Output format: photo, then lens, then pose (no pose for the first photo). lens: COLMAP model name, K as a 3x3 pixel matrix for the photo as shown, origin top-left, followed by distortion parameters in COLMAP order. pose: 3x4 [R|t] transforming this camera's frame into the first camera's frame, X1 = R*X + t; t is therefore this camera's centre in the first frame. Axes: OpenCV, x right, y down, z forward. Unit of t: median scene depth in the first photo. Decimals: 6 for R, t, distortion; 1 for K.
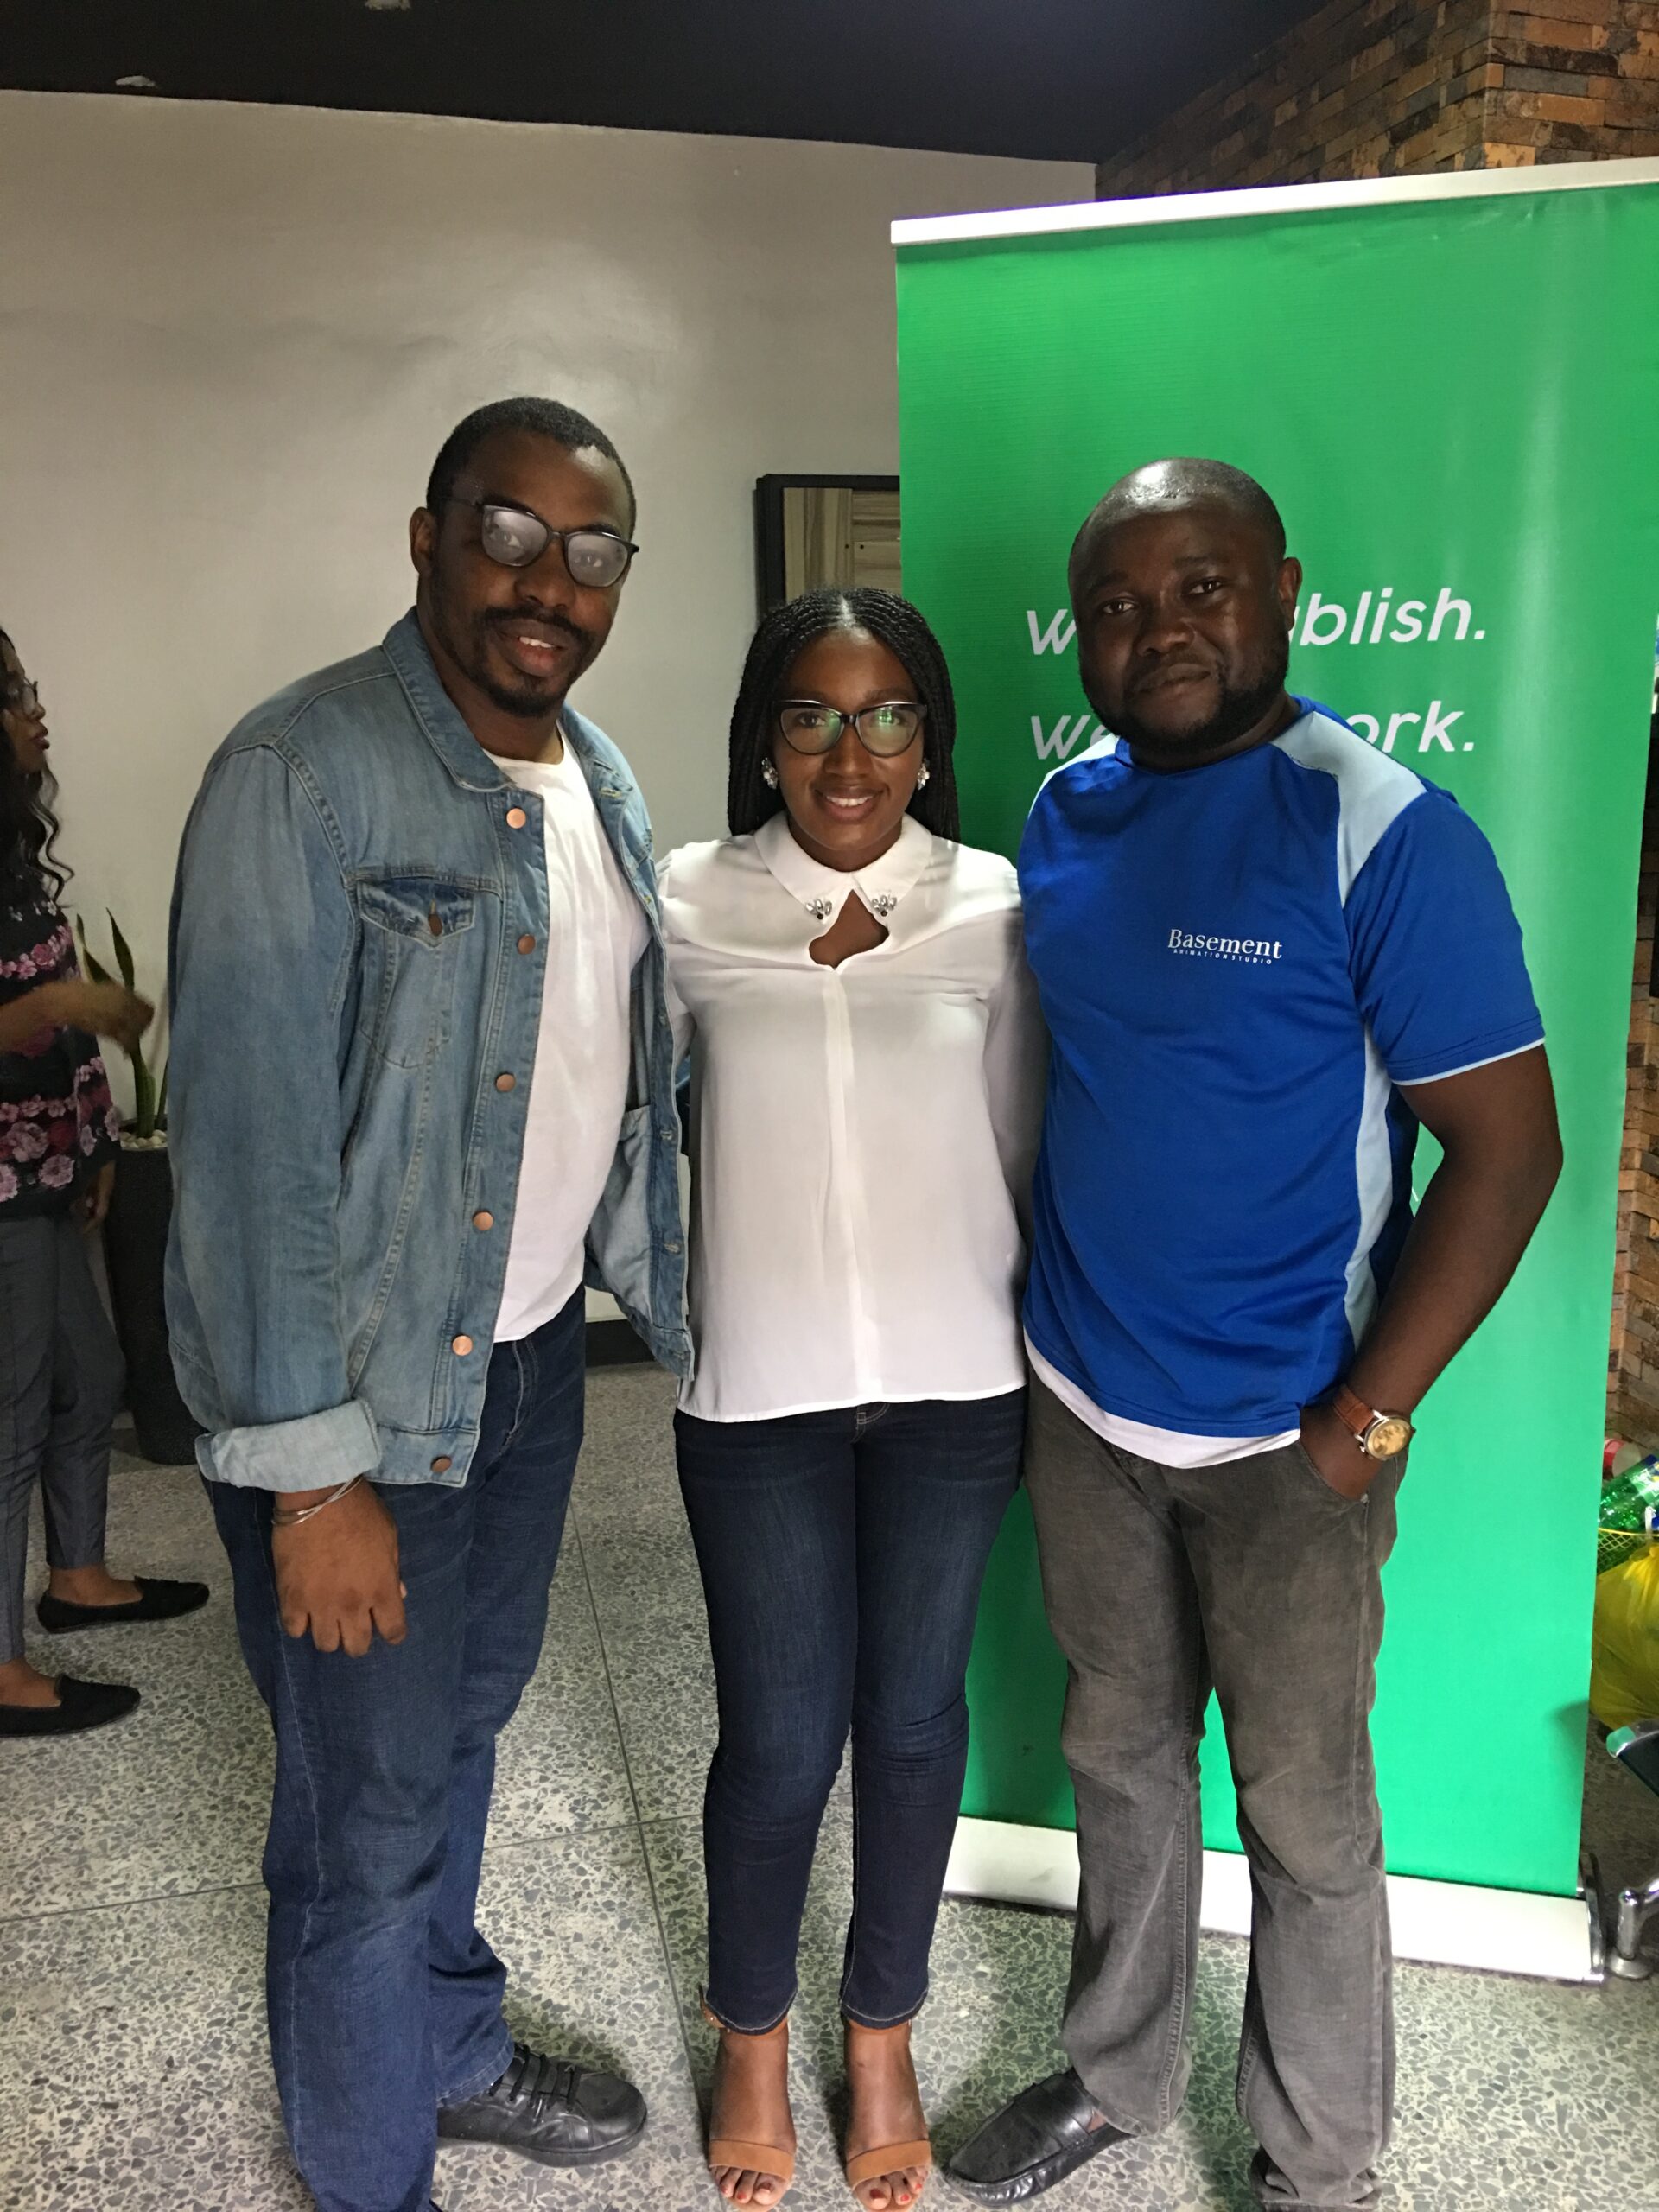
lens RADIAL K [[1896.8, 0, 829.1], [0, 1896.8, 1079.9], [0, 0, 1]] dist [0.115565, -0.177007]
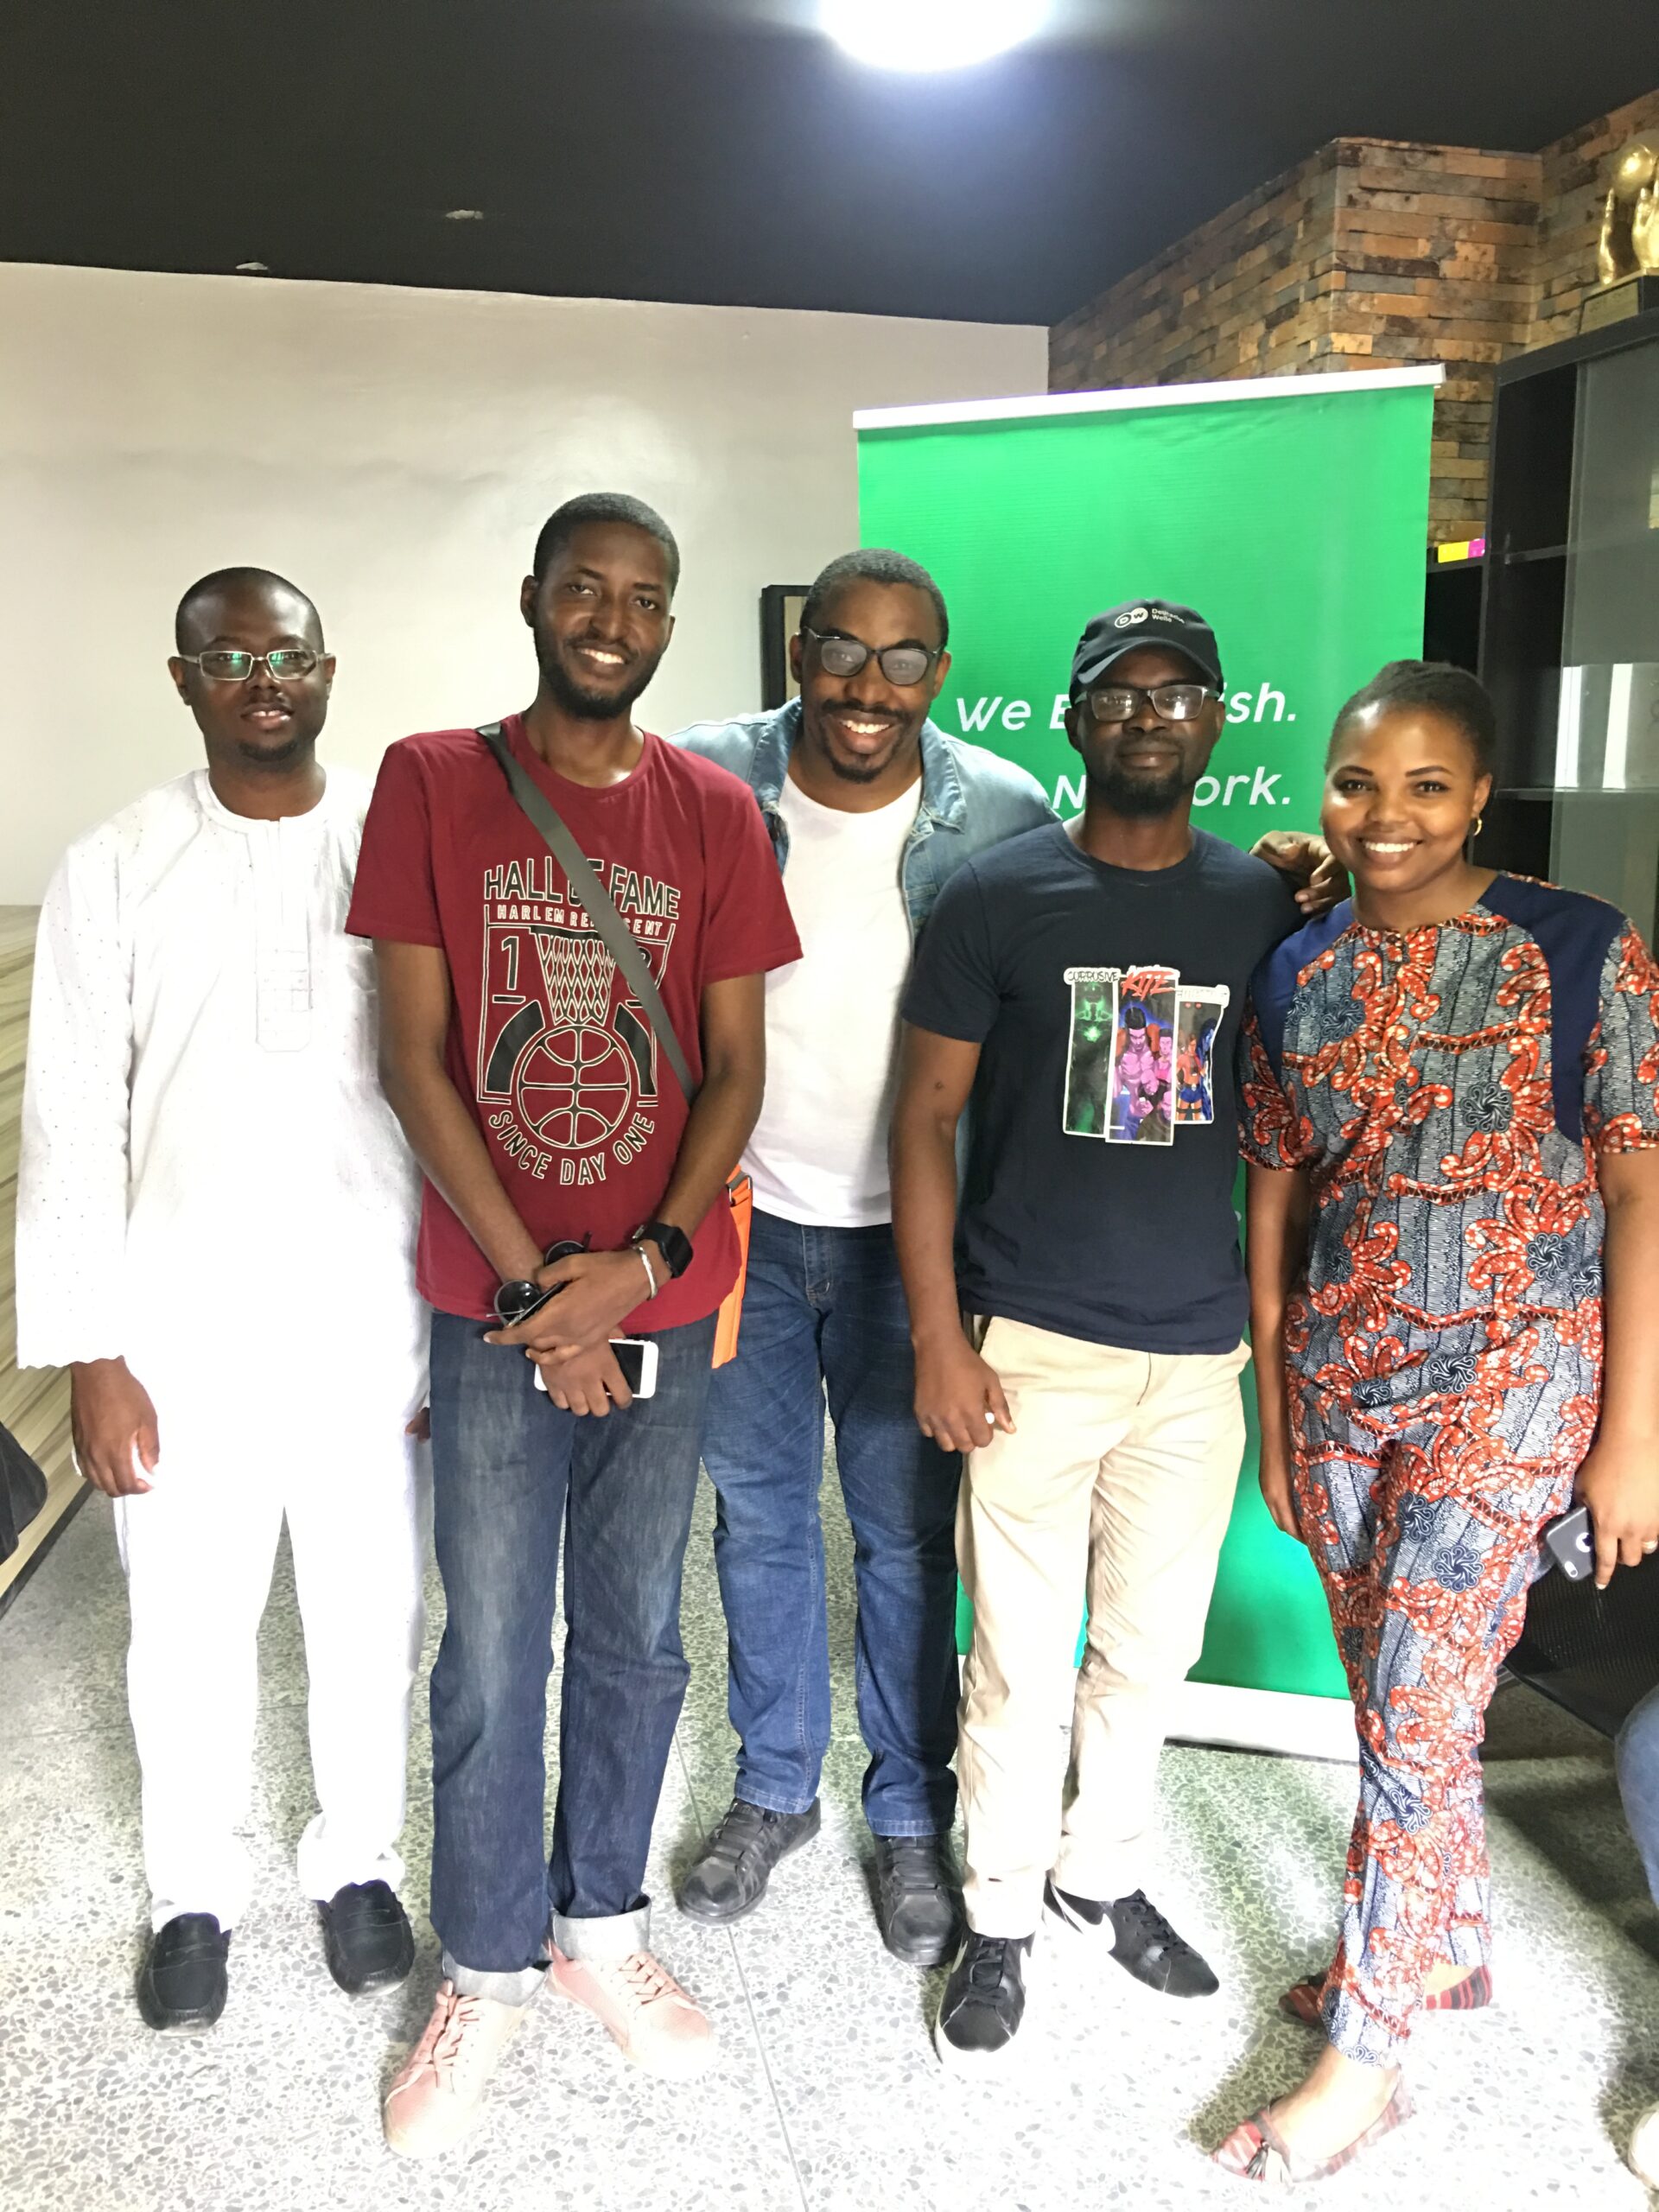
lens RADIAL K [[1896.8, 0, 826.9], [0, 1896.8, 1094.9], [0, 0, 1]] dist [0.115565, -0.177007]
pose [[0.999943, 0.003274, -0.010147, 0.025963], [-0.003654, 0.999284, -0.037661, 0.072577], [0.010016, 0.037696, 0.999239, -0.284683]]
